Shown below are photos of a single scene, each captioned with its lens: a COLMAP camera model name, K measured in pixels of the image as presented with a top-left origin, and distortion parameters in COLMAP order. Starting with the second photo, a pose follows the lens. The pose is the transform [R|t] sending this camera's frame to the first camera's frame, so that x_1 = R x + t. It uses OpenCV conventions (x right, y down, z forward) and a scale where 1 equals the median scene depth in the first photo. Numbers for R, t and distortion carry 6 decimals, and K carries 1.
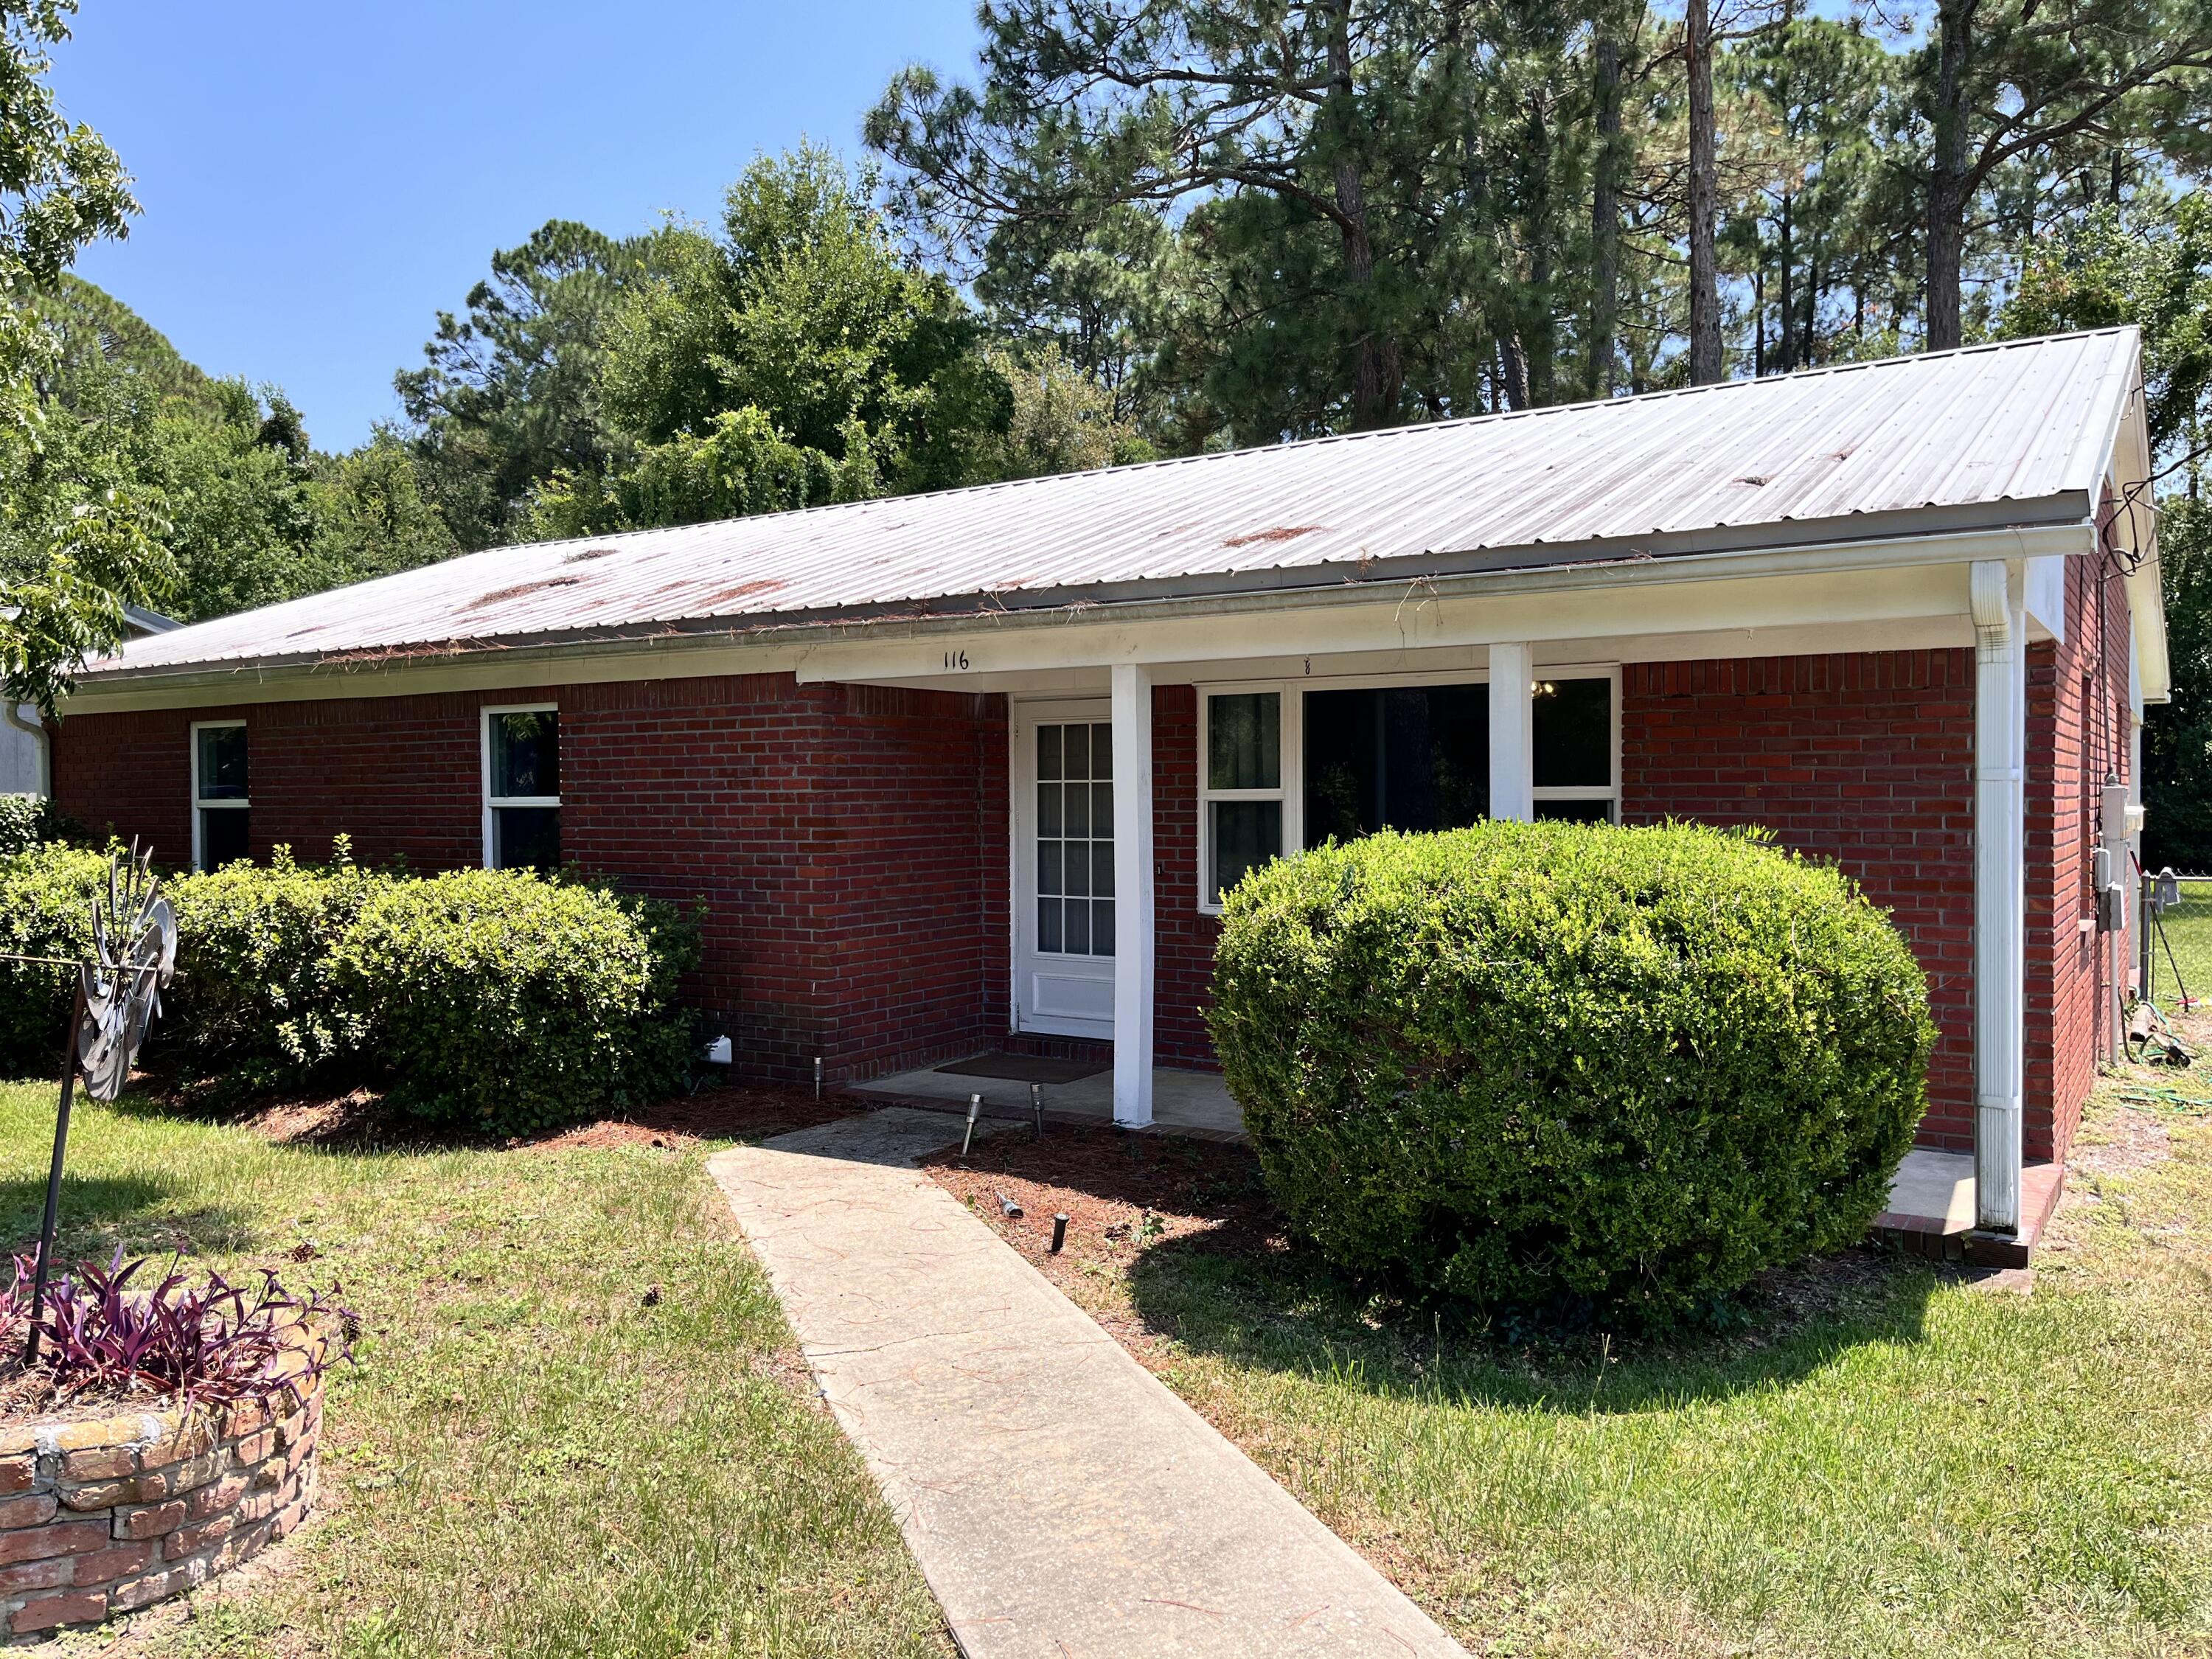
lens RADIAL K [[1698.4, 0, 1110.5], [0, 1698.4, 817.2], [0, 0, 1]] dist [0.037150, 0.000891]
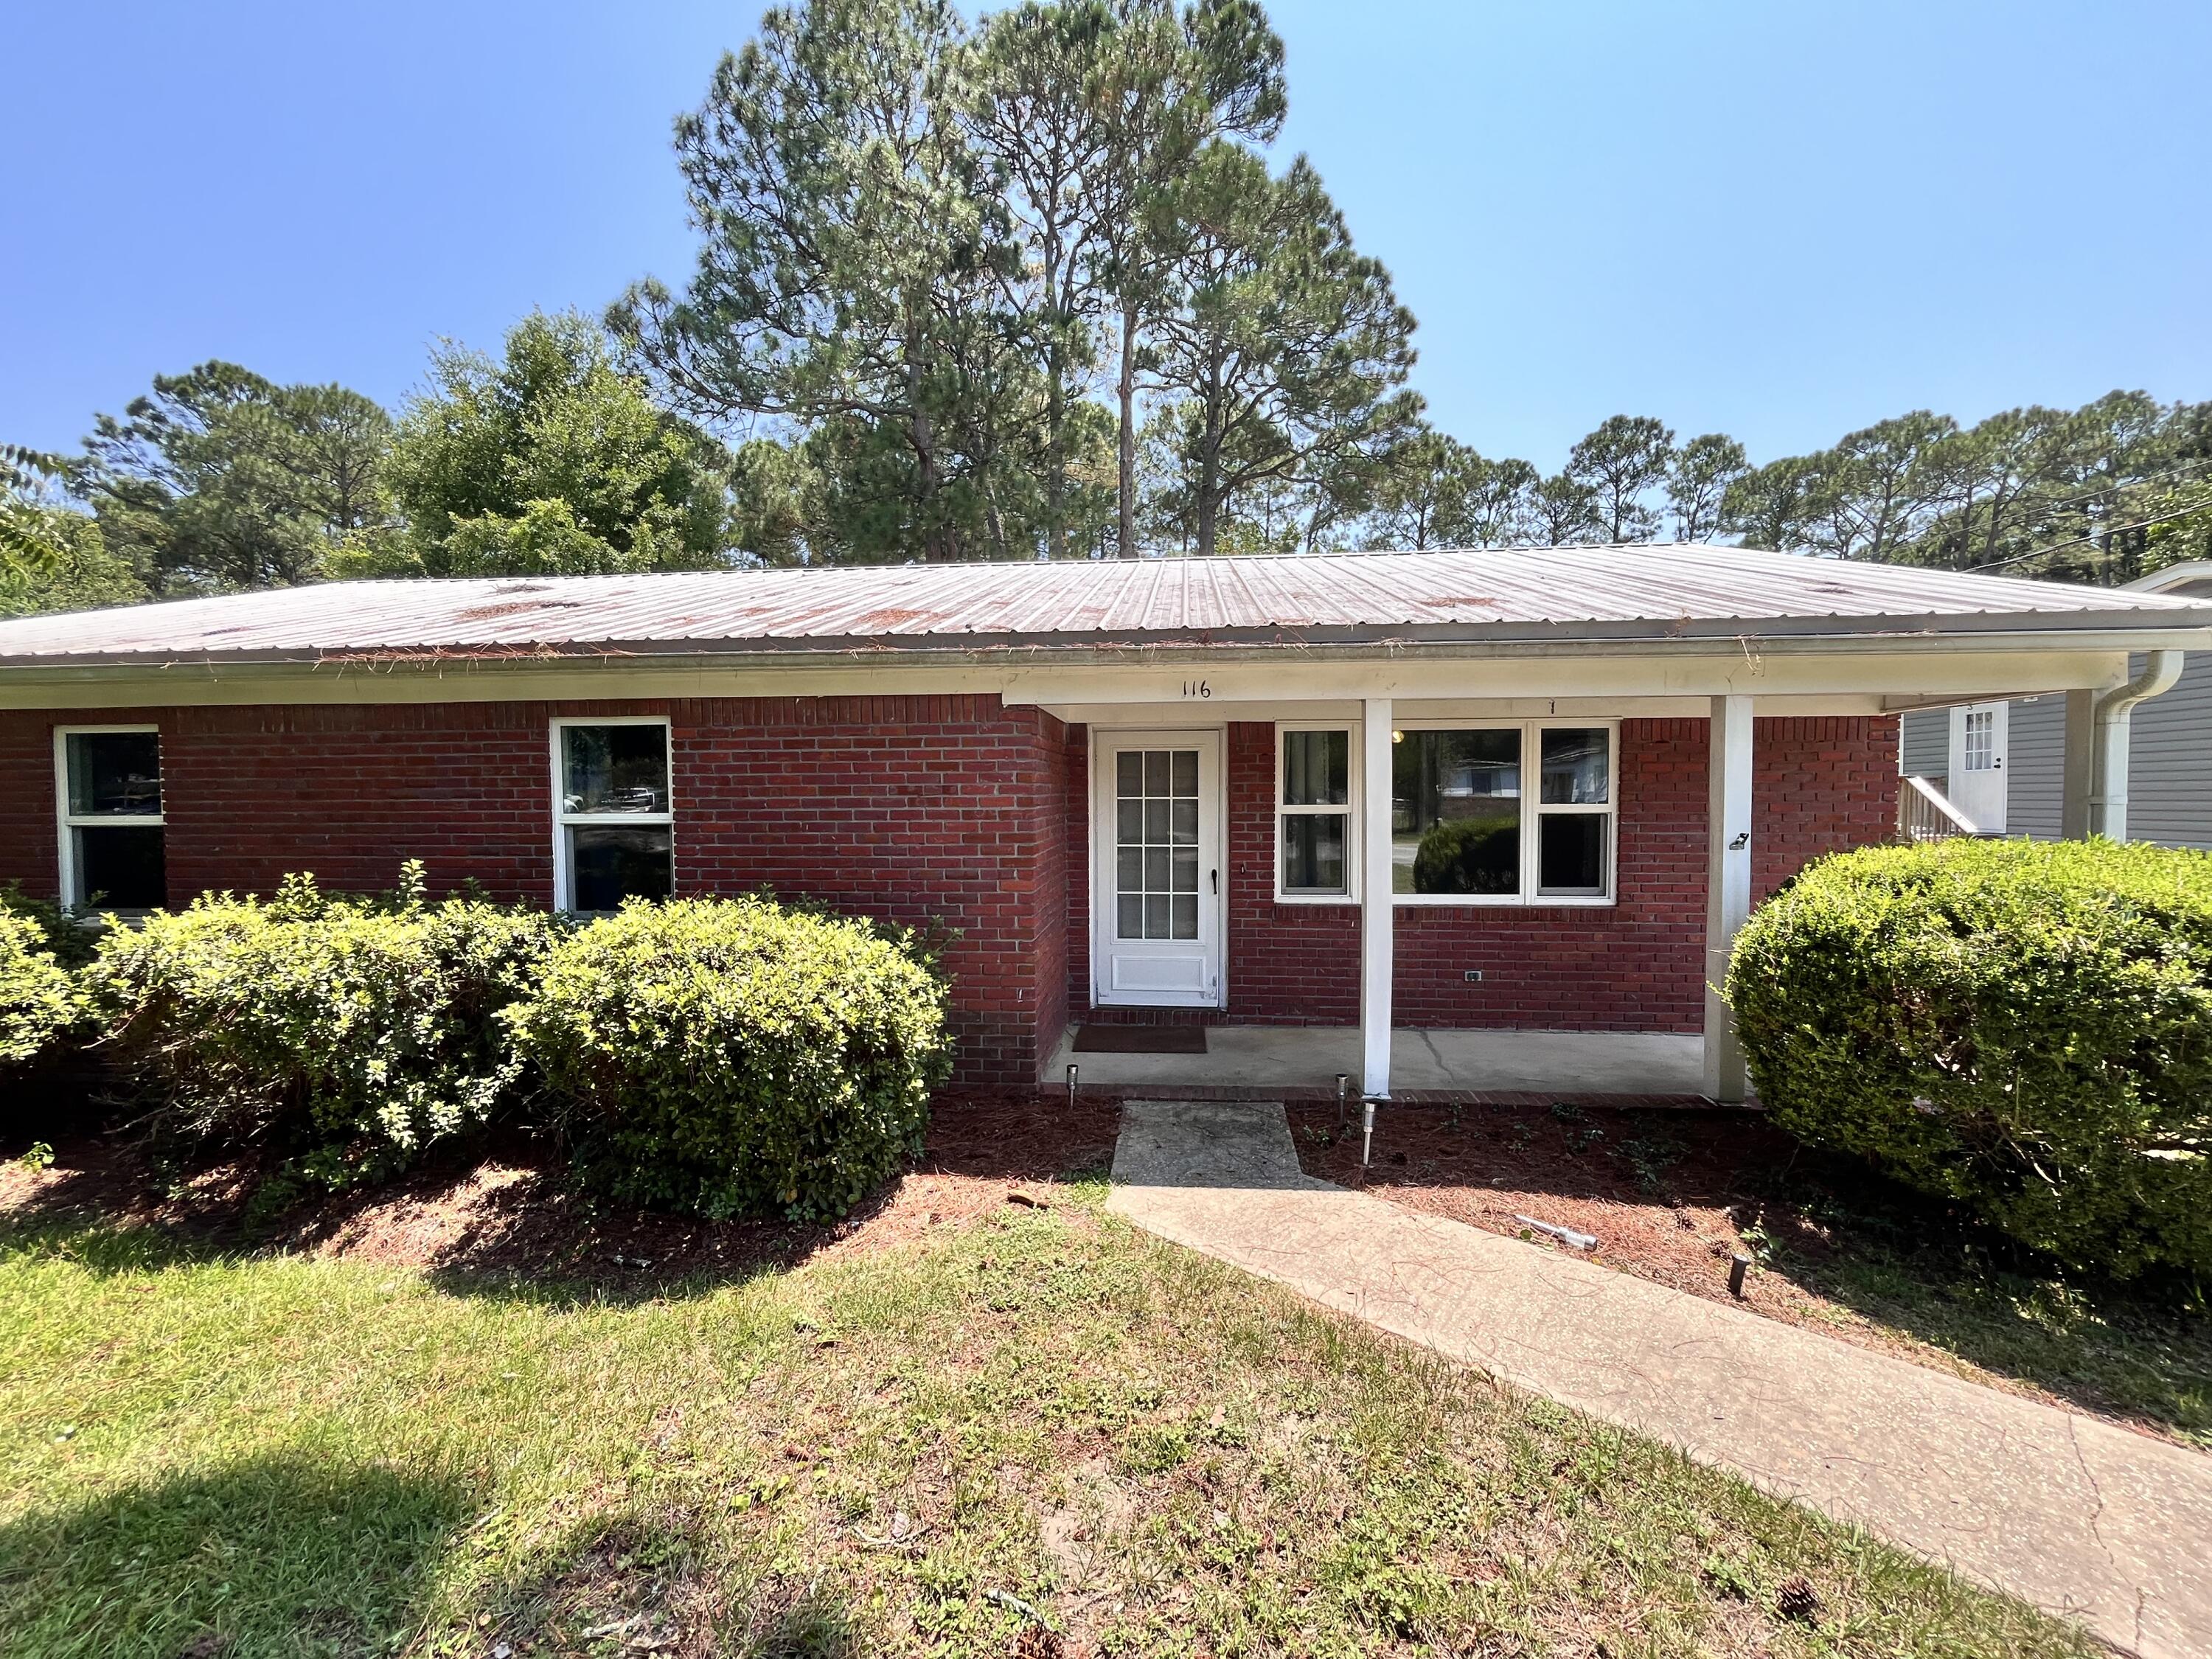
lens RADIAL K [[892.1, 0, 1102.2], [0, 892.1, 825.5], [0, 0, 1]] dist [0.000087, -0.000131]
pose [[0.880049, -0.013976, 0.474677, -0.381747], [0.005822, 0.999809, 0.018643, -0.014565], [-0.474847, -0.013643, 0.879962, 0.477881]]
